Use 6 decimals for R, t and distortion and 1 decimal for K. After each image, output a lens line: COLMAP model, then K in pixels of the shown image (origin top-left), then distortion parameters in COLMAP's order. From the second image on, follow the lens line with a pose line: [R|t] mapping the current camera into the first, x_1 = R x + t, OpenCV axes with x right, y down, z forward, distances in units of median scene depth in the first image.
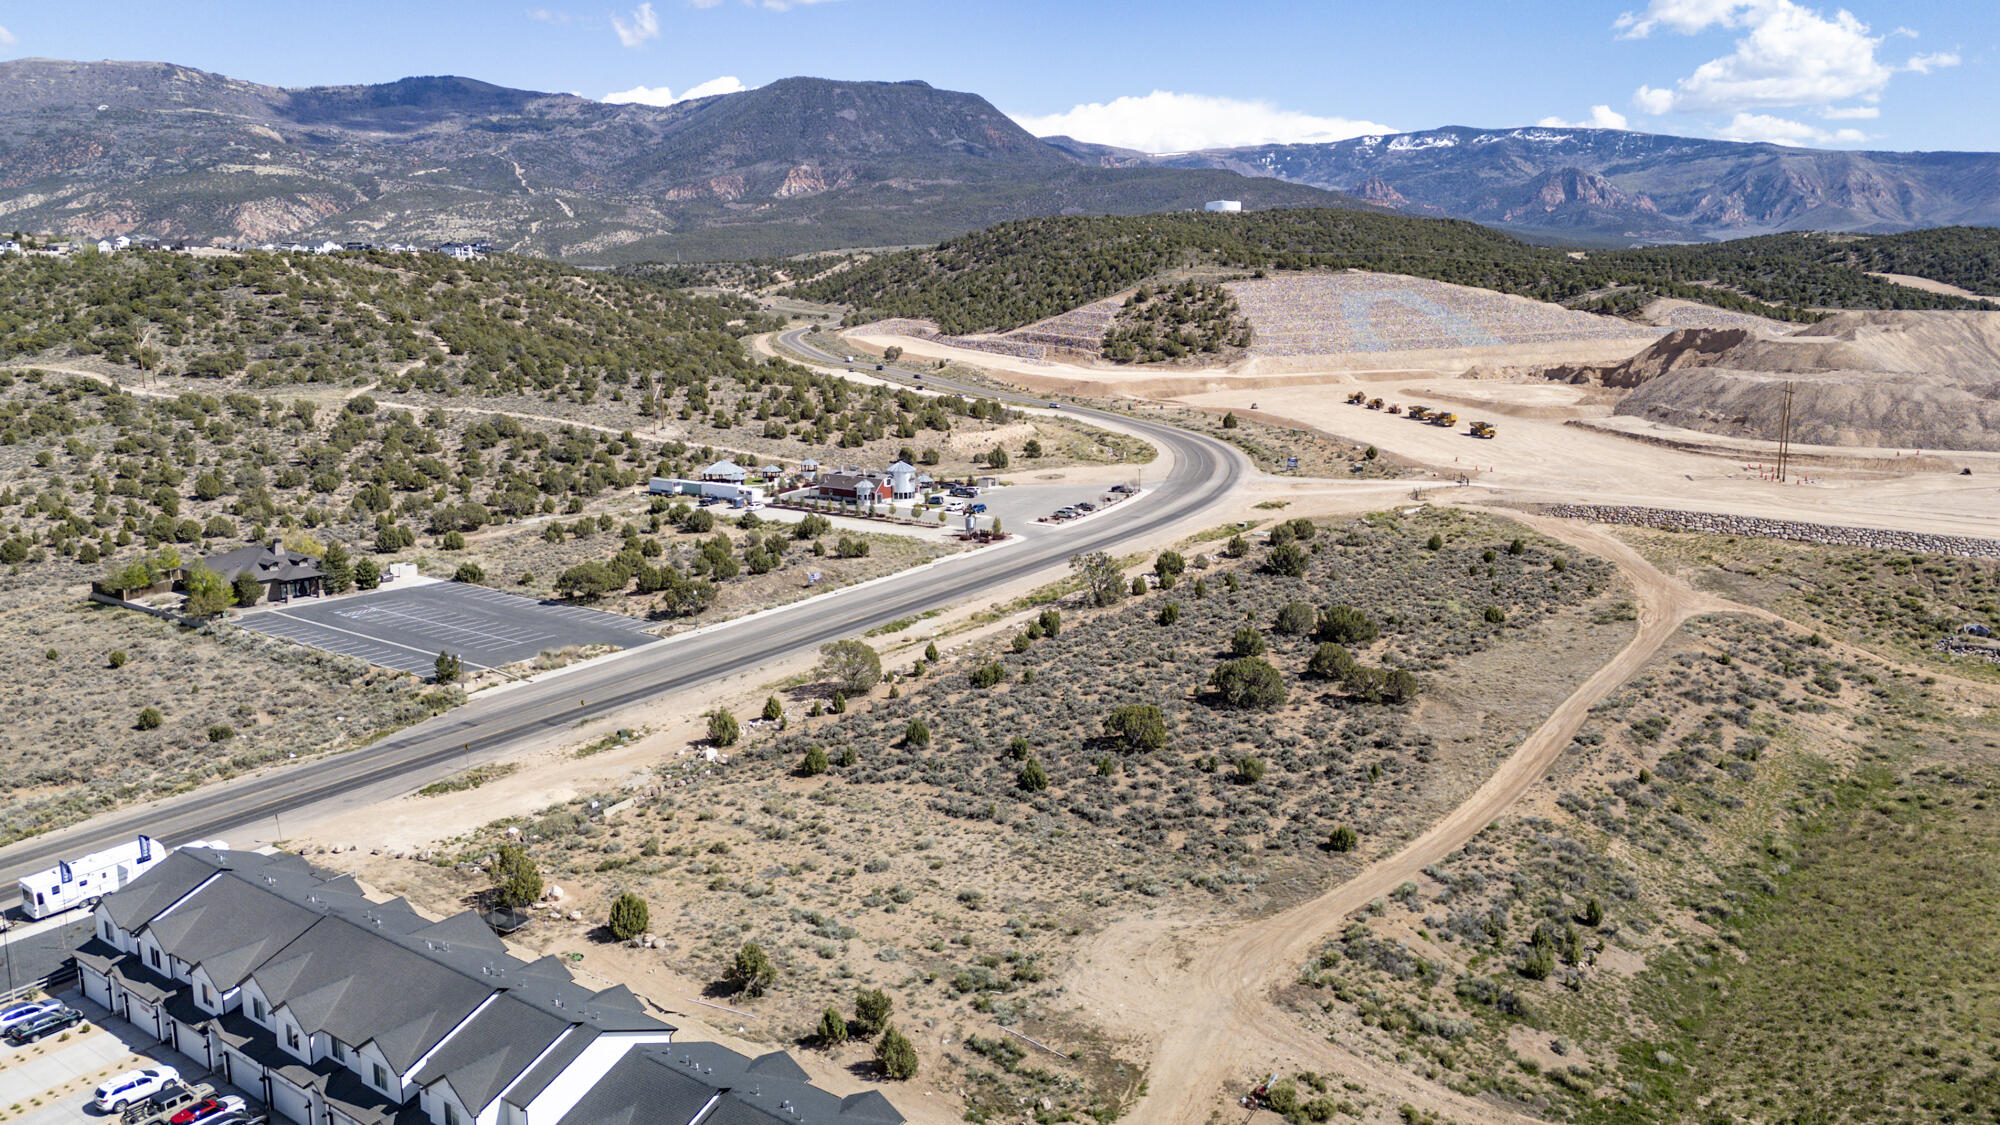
lens RADIAL K [[1460.2, 0, 1019.9], [0, 1460.2, 558.9], [0, 0, 1]] dist [0.085818, -0.081626]
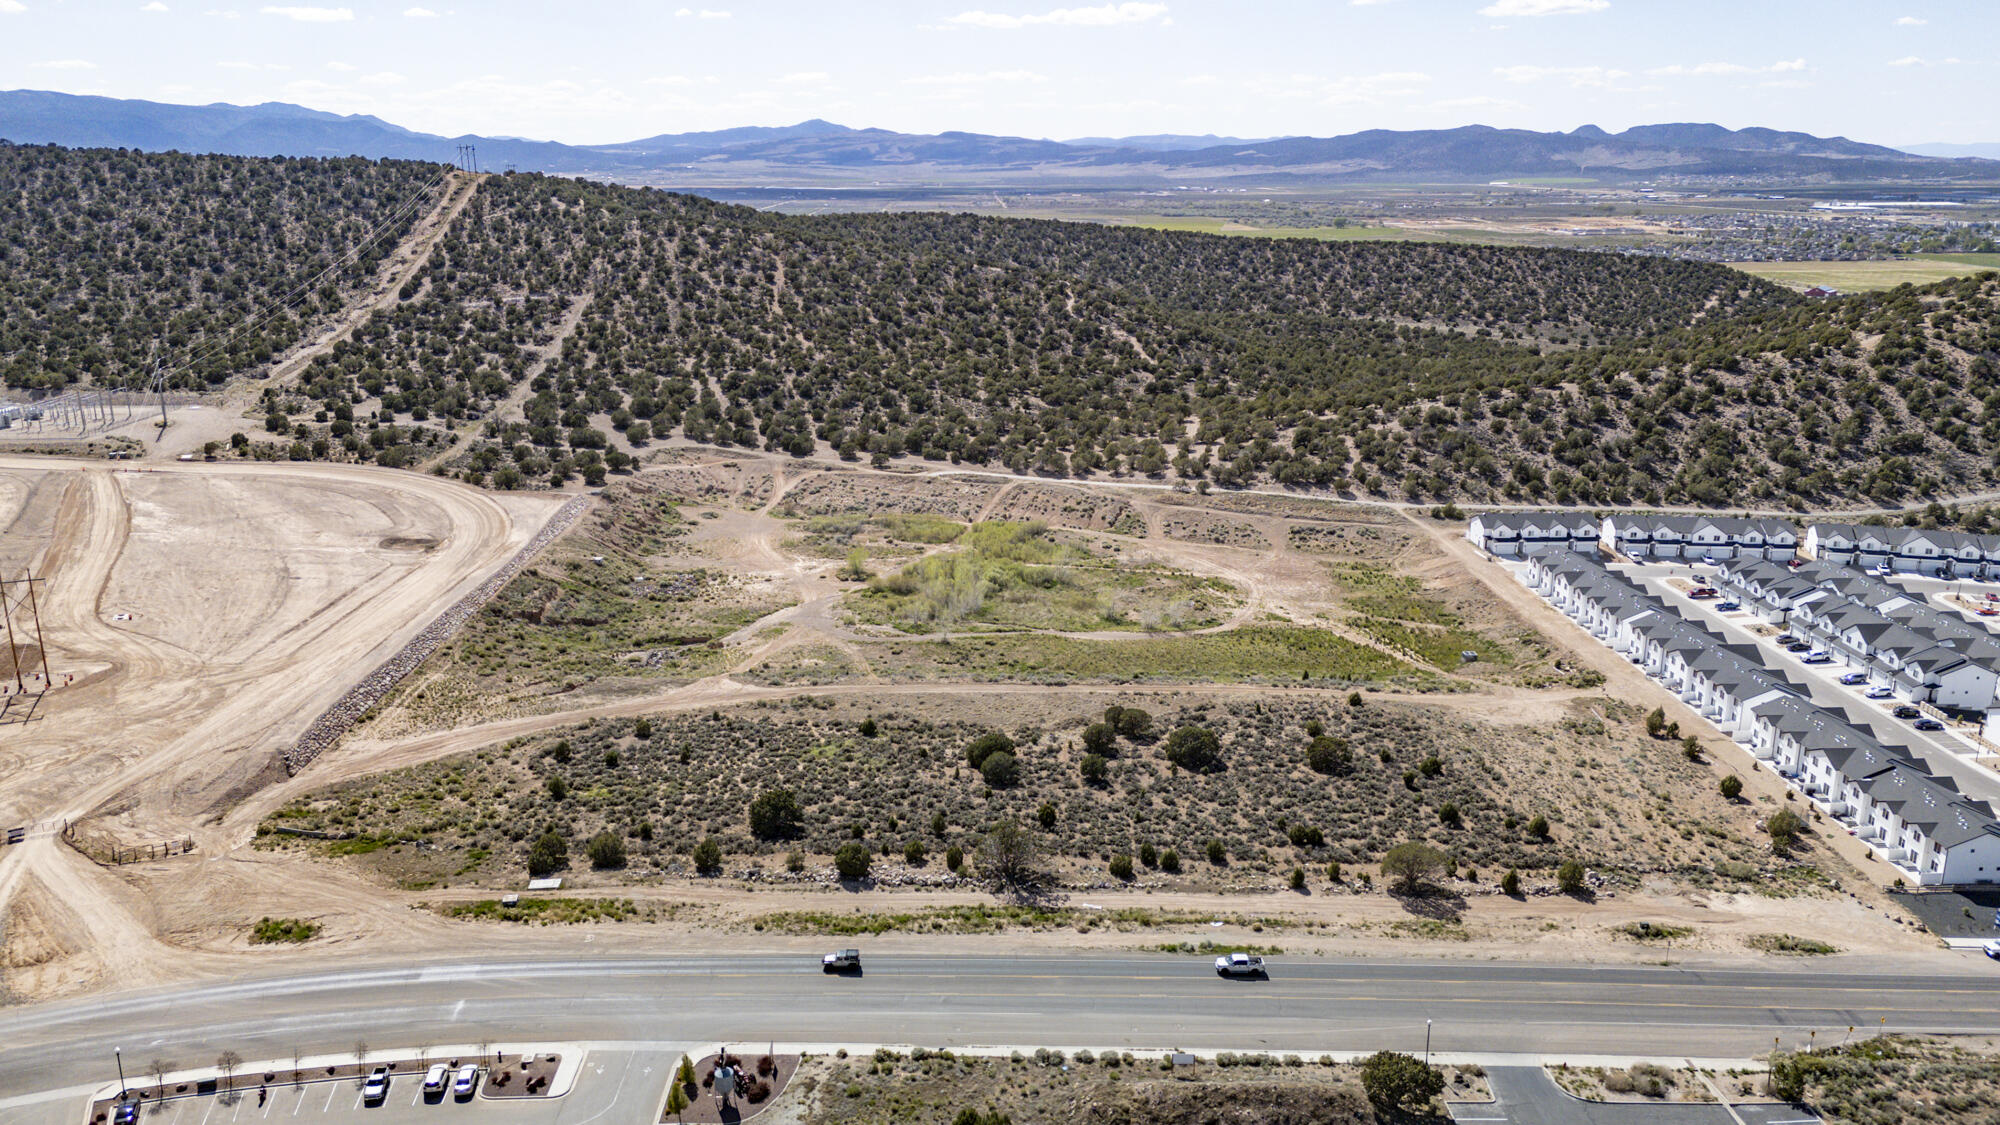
lens RADIAL K [[1460.2, 0, 1009.1], [0, 1460.2, 615.4], [0, 0, 1]] dist [0.085818, -0.081626]
pose [[-0.623937, -0.234148, 0.745572, -0.551062], [0.142939, 0.903769, 0.403449, -0.454423], [-0.768291, 0.358297, -0.530426, 1.373481]]
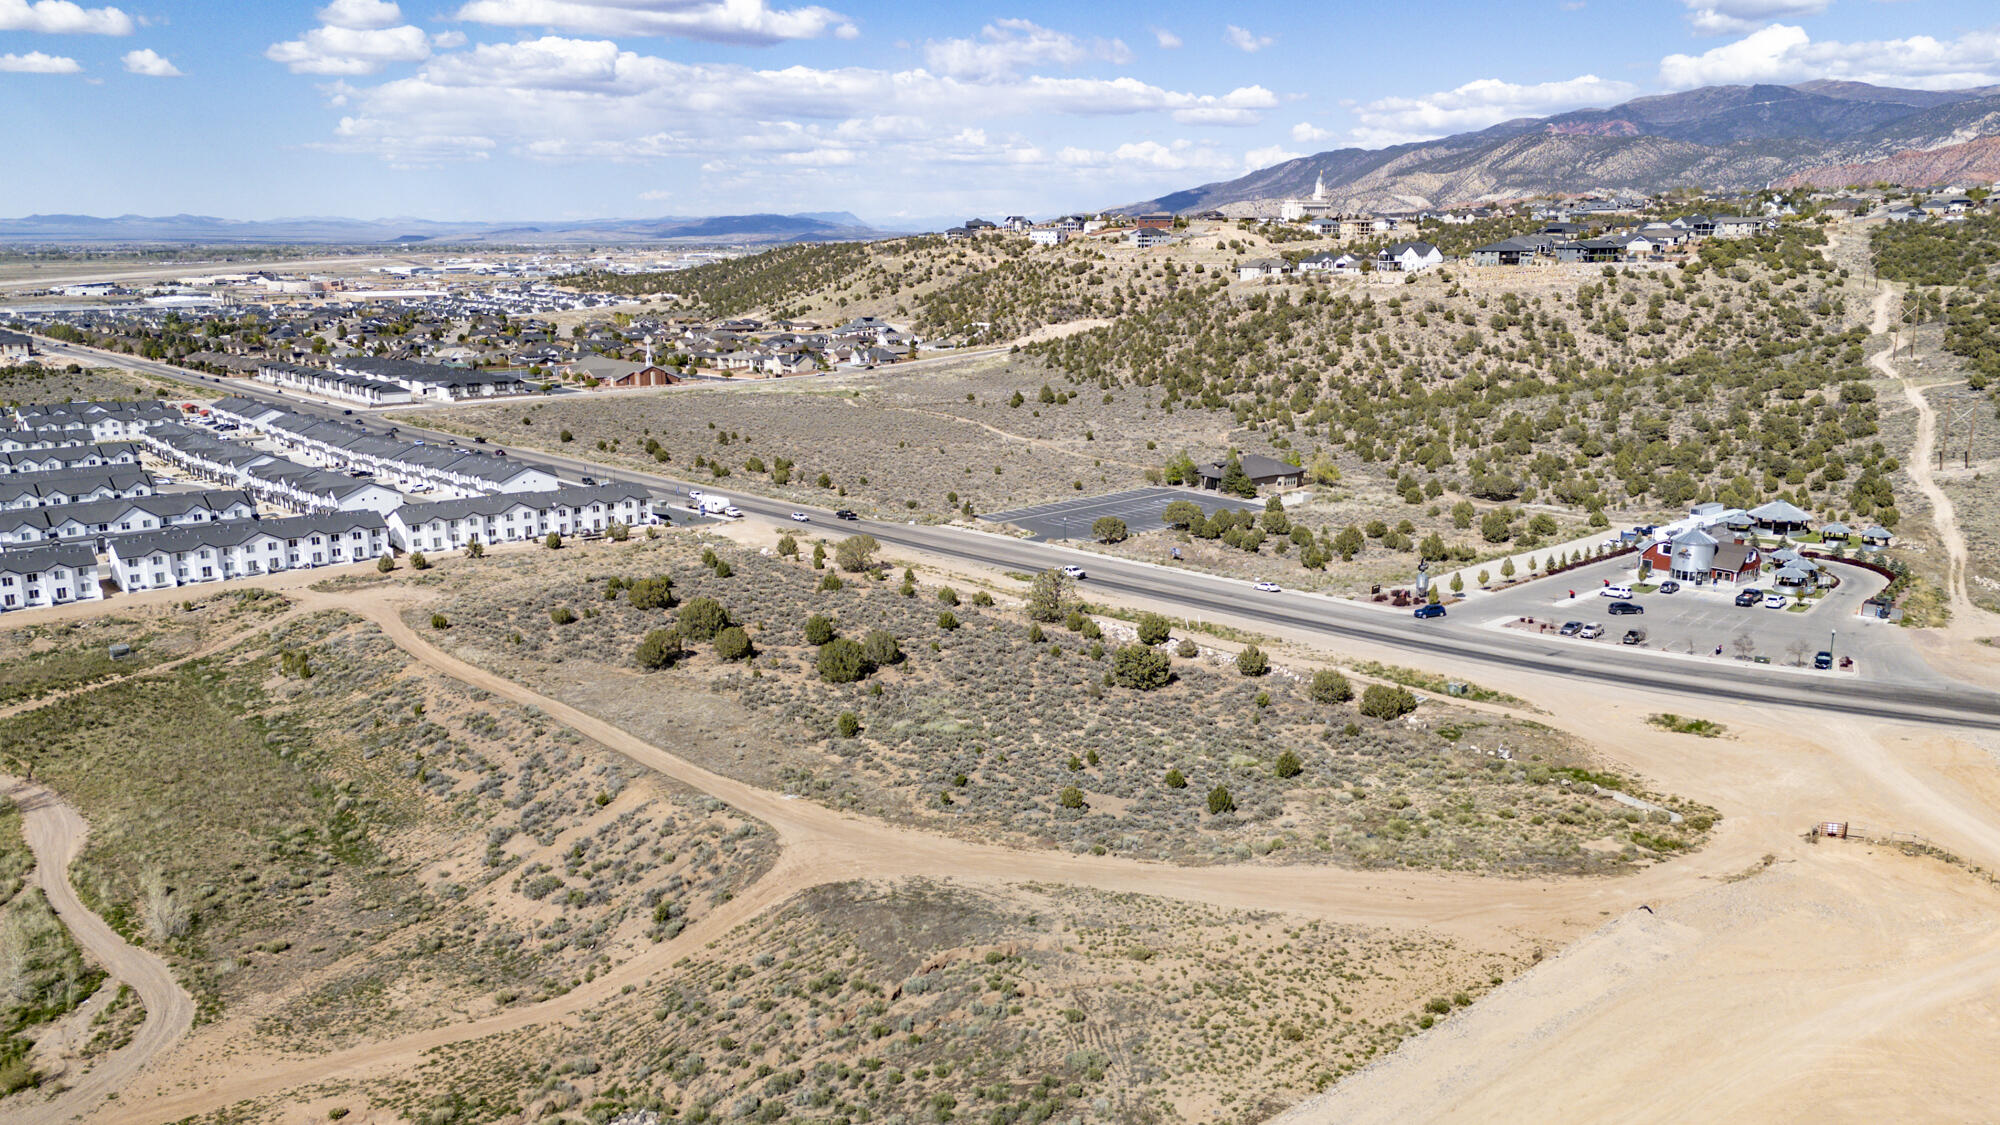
lens RADIAL K [[1460.2, 0, 1003.2], [0, 1460.2, 550.7], [0, 0, 1]] dist [0.085818, -0.081626]
pose [[-0.235779, 0.204654, -0.950013, 0.967114], [-0.172428, 0.953253, 0.248146, -0.248339], [0.956387, 0.222317, -0.189469, 1.112074]]
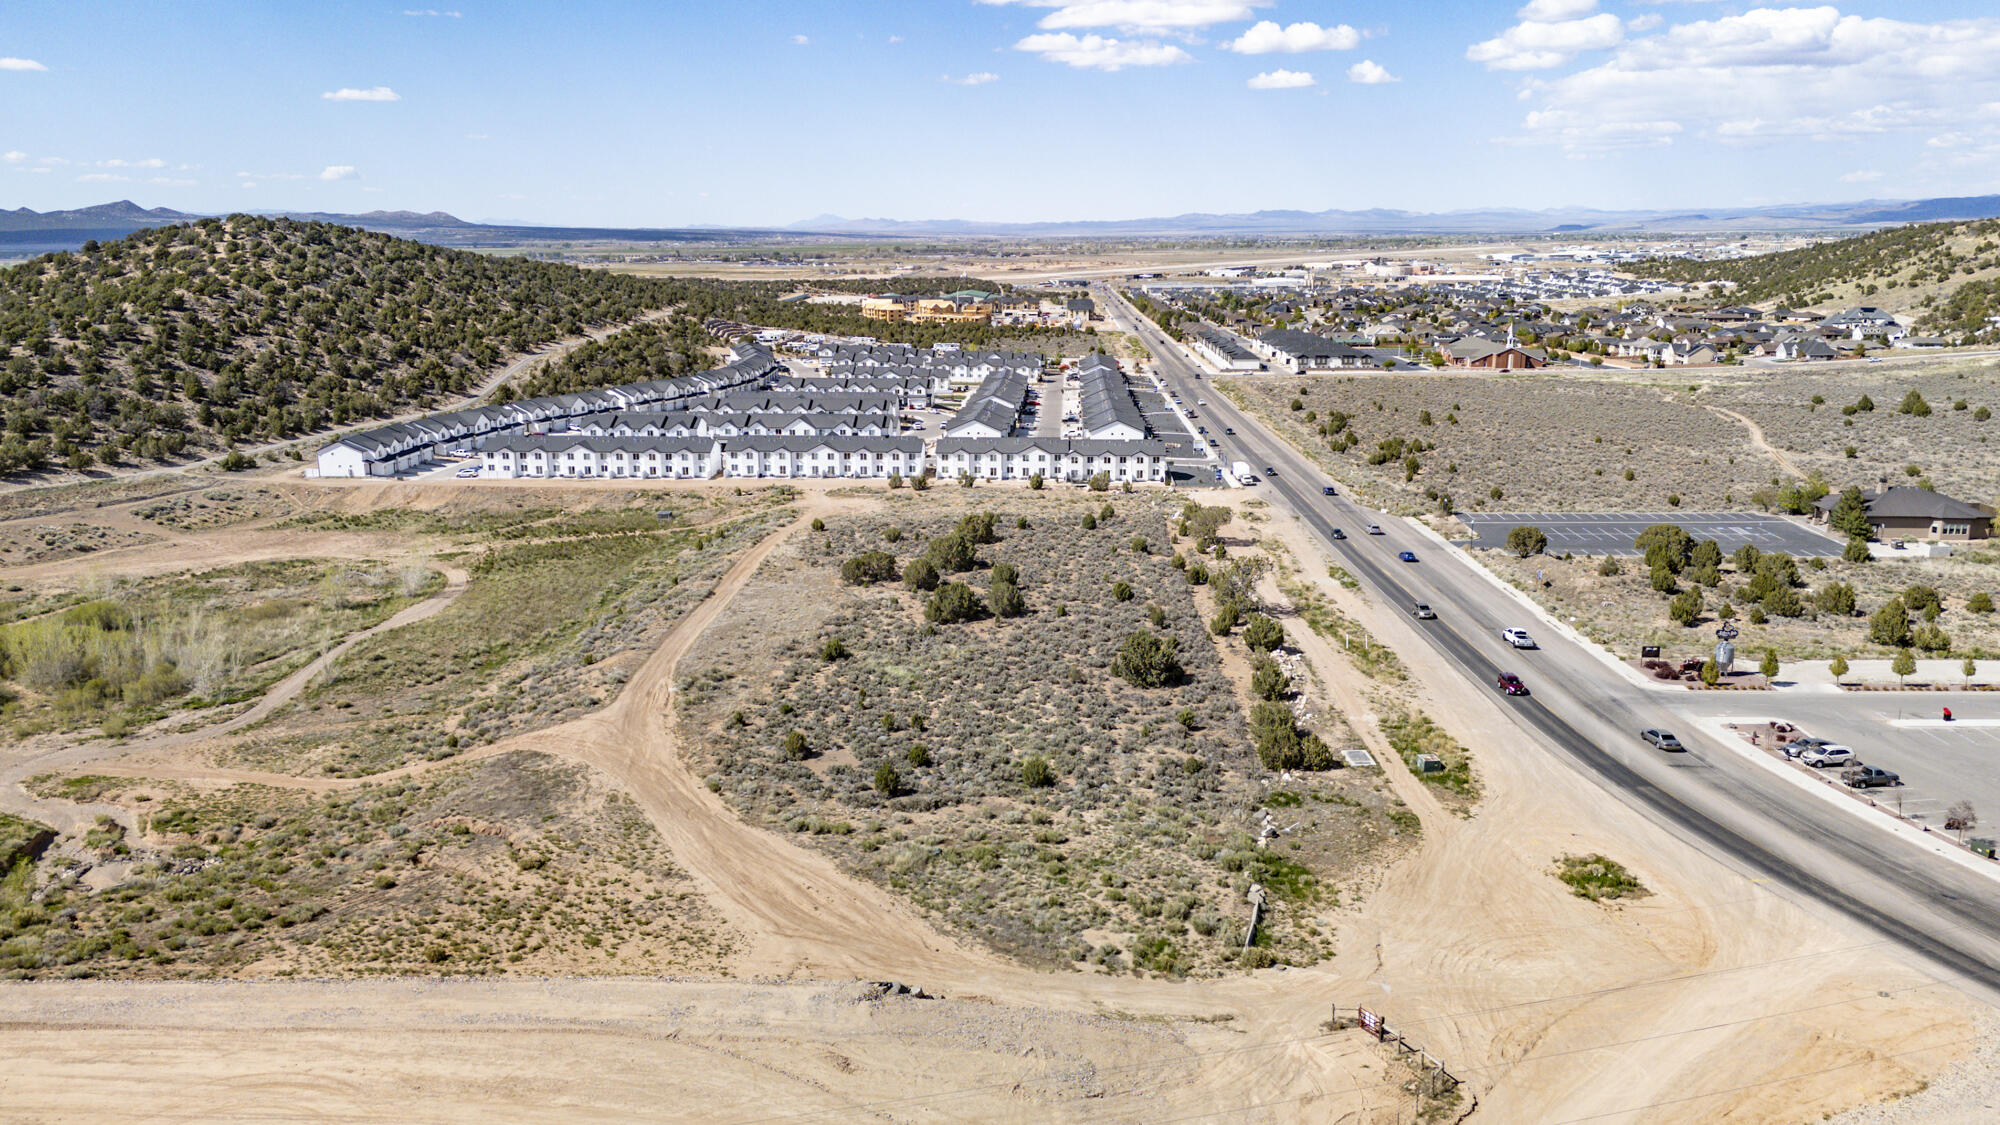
lens RADIAL K [[1460.2, 0, 1008.9], [0, 1460.2, 550.6], [0, 0, 1]] dist [0.085818, -0.081626]
pose [[-0.824143, 0.122323, -0.553015, 0.636751], [-0.101808, 0.928501, 0.357100, -0.298340], [0.557156, 0.350603, -0.752764, 1.529736]]
